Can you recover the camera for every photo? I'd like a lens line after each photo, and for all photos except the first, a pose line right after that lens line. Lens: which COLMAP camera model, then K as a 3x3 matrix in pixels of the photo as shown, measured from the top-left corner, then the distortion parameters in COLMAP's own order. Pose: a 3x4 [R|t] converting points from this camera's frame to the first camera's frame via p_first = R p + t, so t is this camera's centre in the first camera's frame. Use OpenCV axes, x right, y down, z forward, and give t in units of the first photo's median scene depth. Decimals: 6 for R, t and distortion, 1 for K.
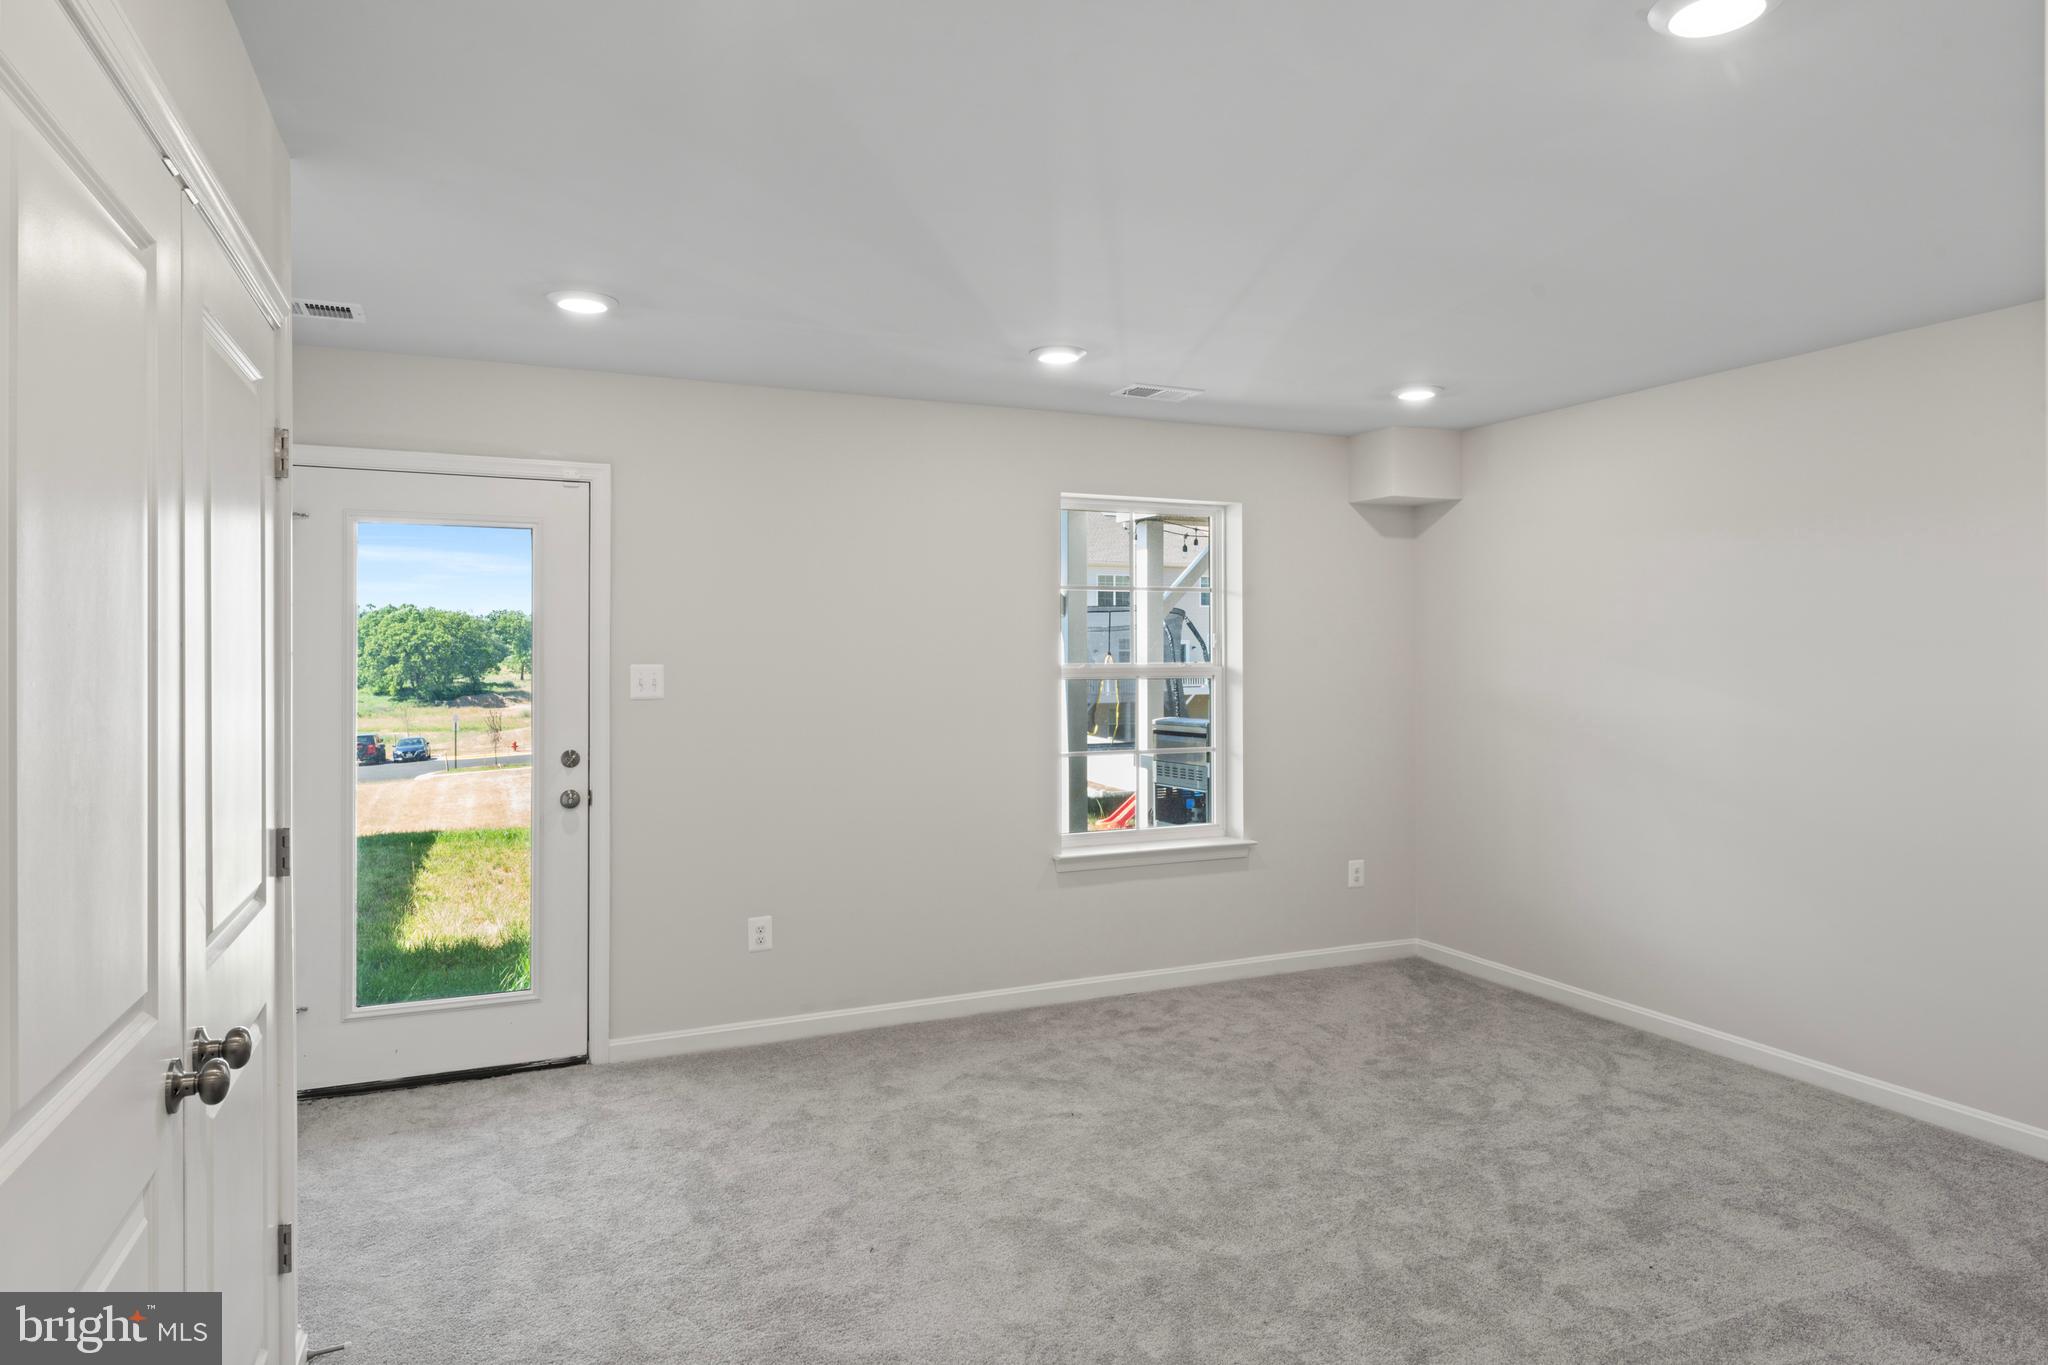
lens RADIAL K [[1202.6, 0, 1027.5], [0, 1202.6, 654.7], [0, 0, 1]] dist [-0.002069, -0.000679]
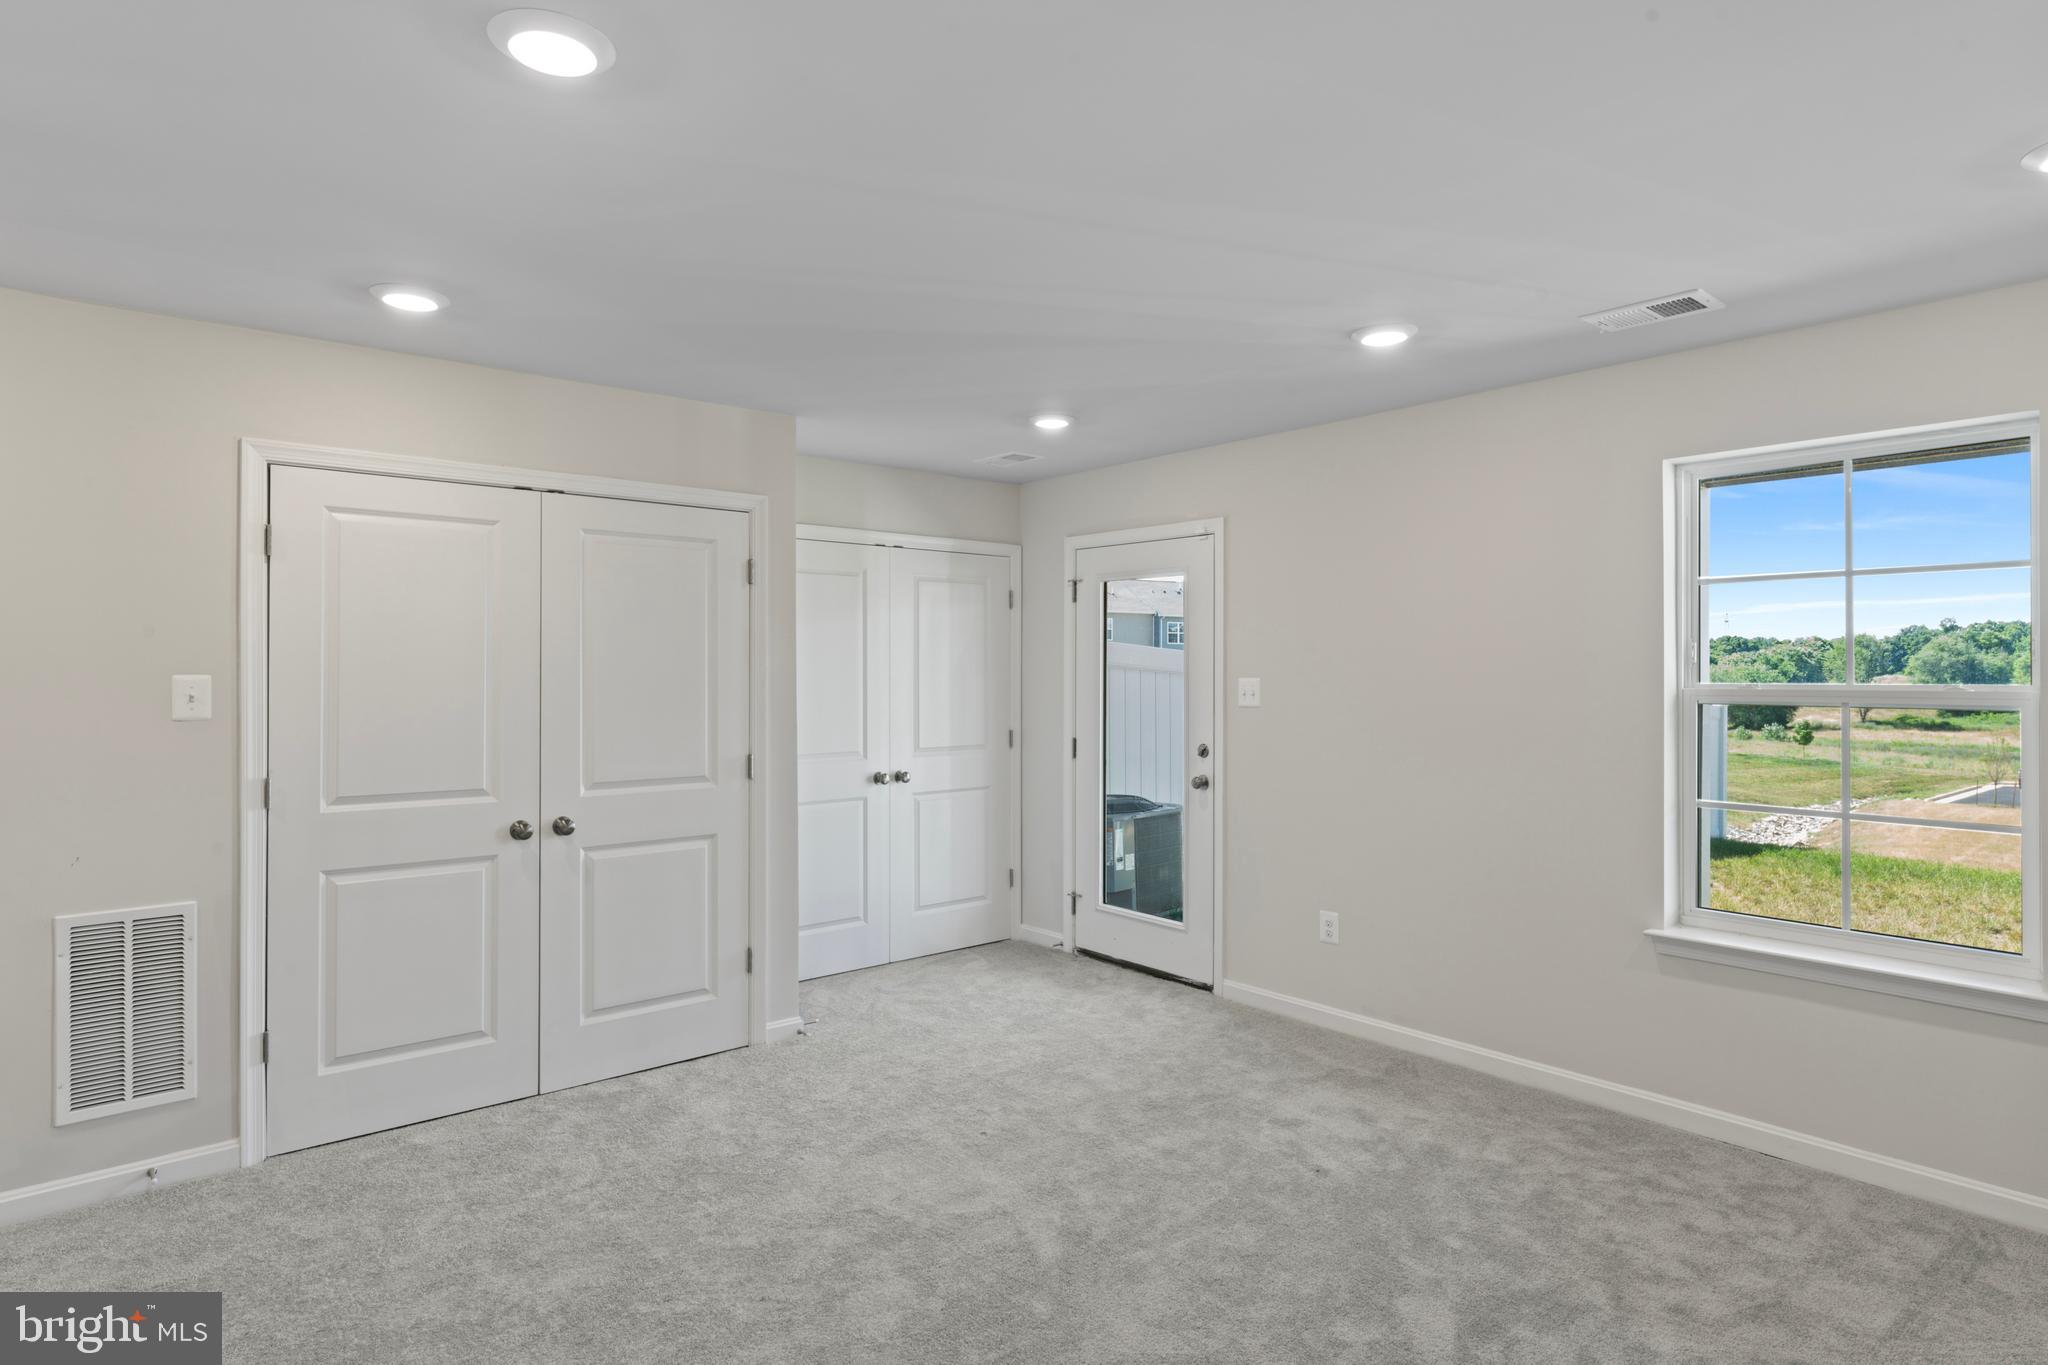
lens RADIAL K [[1102.2, 0, 1024.0], [0, 1102.2, 682.5], [0, 0, 1]] dist [-0.001366, -0.000663]
pose [[0.277021, 0.012588, -0.960781, 0.686912], [0.001393, 0.999908, 0.013502, -0.002626], [0.960863, -0.005079, 0.276978, 0.484746]]
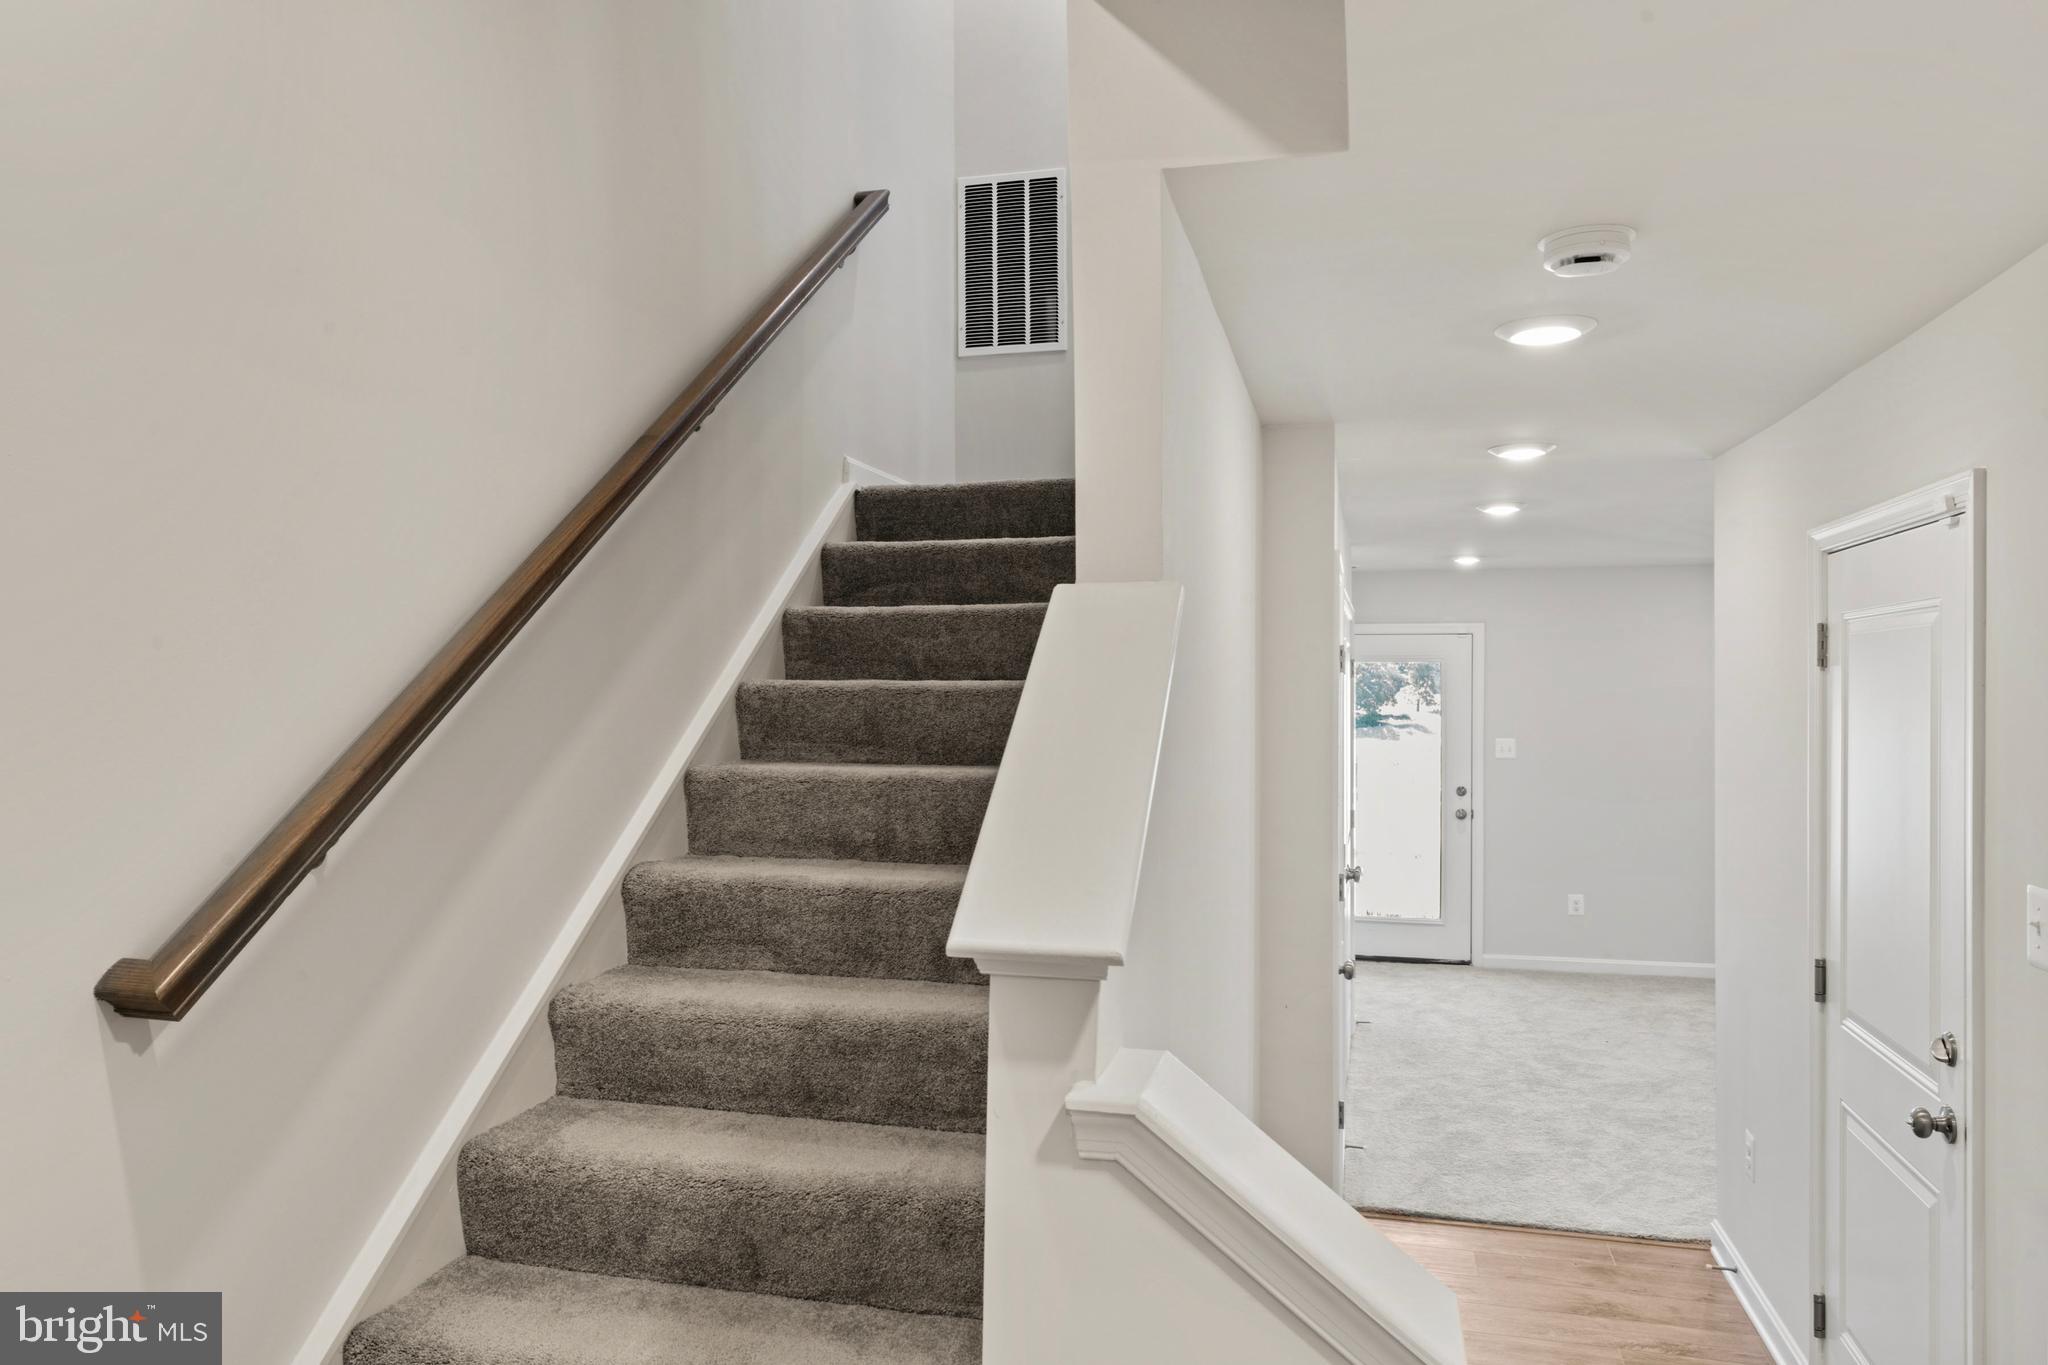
lens RADIAL K [[1351.8, 0, 1024.0], [0, 1351.8, 682.5], [0, 0, 1]] dist [0.007801, 0.001177]
pose [[0.776712, 0.000463, -0.629856, 0.369197], [-0.001054, 0.999999, -0.000564, -0.070679], [0.629856, 0.001102, 0.776711, -0.939880]]
